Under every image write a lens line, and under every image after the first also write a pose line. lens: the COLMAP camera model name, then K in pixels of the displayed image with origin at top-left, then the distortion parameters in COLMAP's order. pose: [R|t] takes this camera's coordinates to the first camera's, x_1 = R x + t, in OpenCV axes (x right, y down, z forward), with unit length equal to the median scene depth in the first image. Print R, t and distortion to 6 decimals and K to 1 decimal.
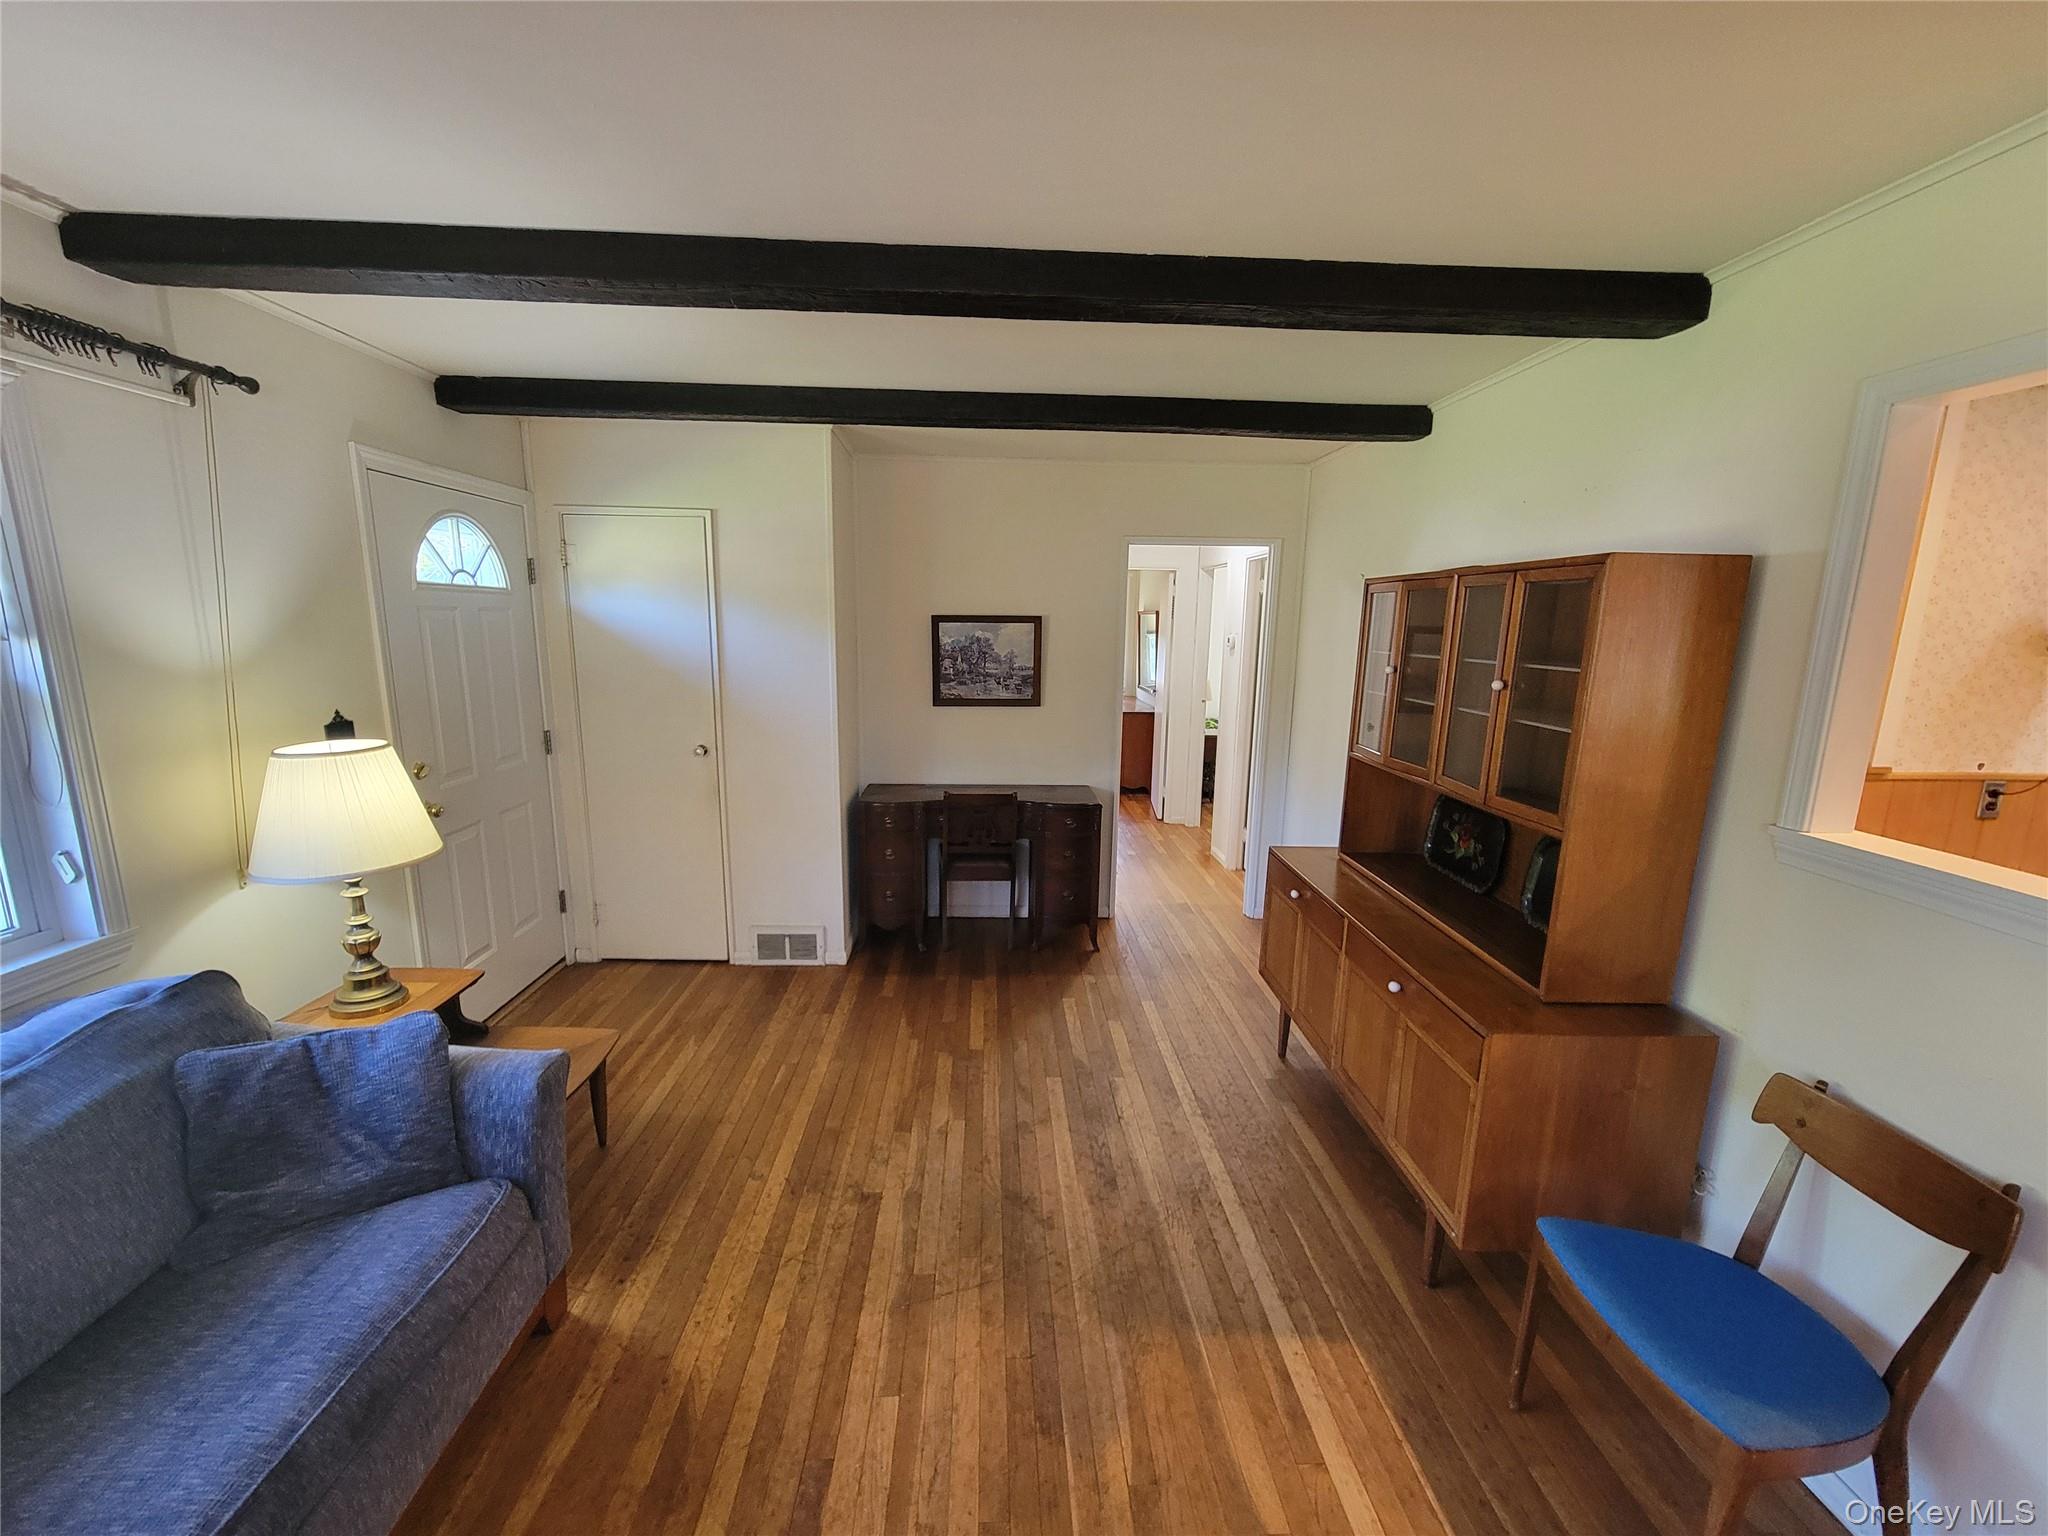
lens RADIAL K [[836.6, 0, 1022.6], [0, 836.6, 780.6], [0, 0, 1]] dist [-0.002124, 0.001191]
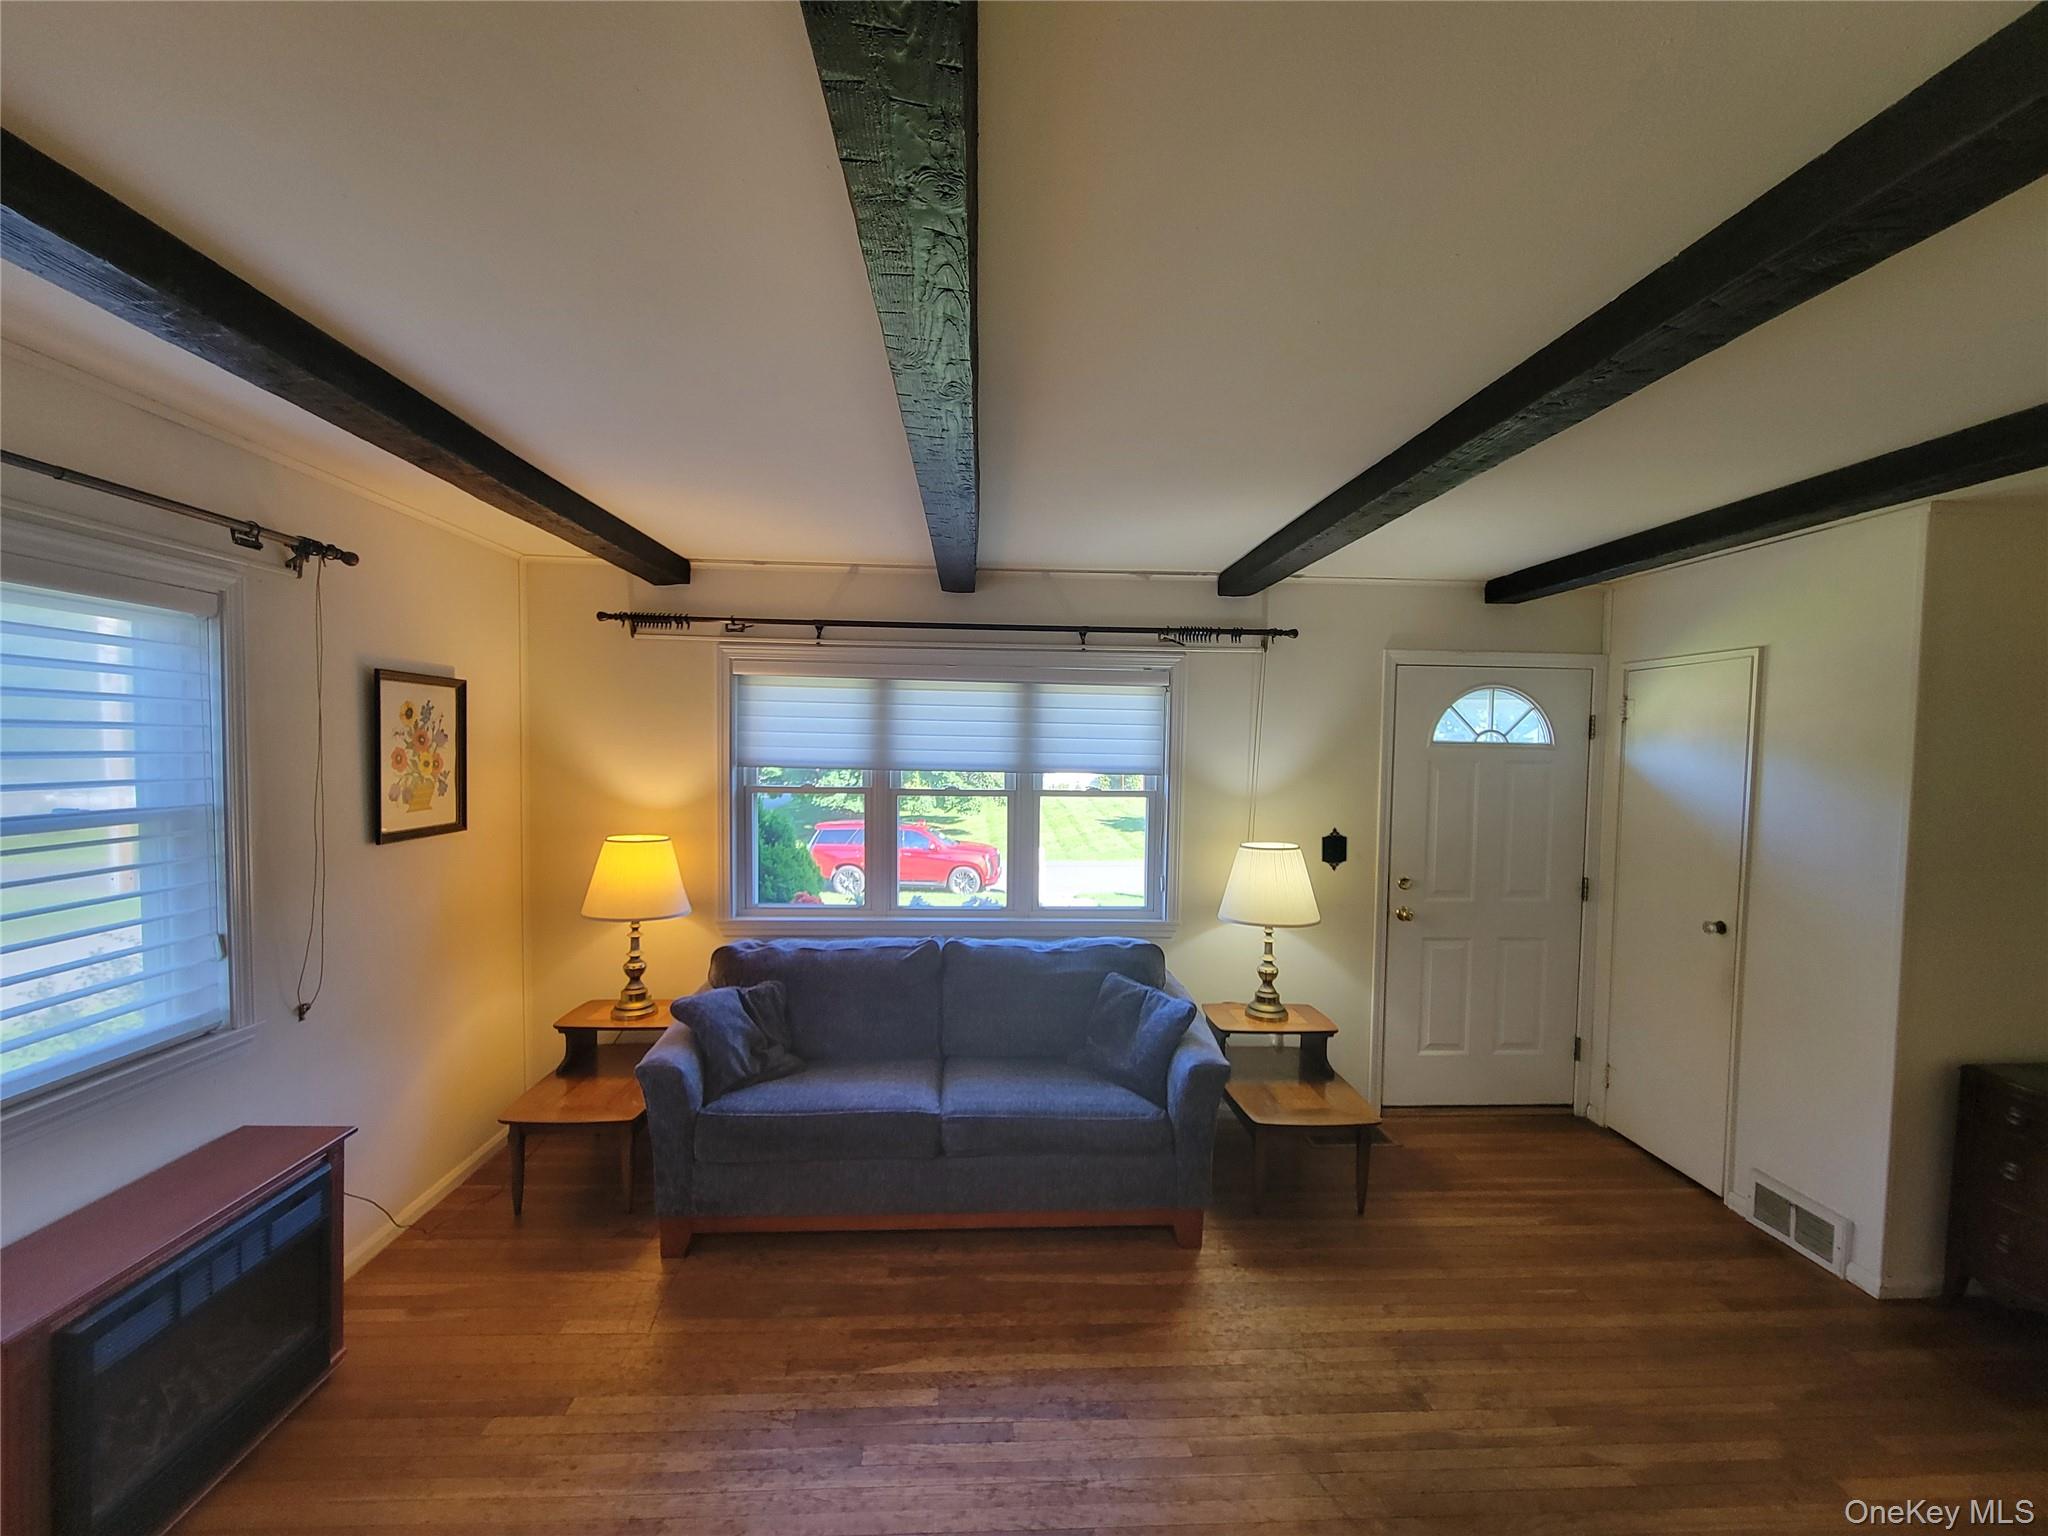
lens RADIAL K [[836.6, 0, 1023.5], [0, 836.6, 781.9], [0, 0, 1]] dist [-0.002124, 0.001191]
pose [[0.015811, 0.024121, -0.999584, 0.534947], [-0.203585, 0.978845, 0.020400, -0.066102], [0.978930, 0.203177, 0.020387, 0.329896]]
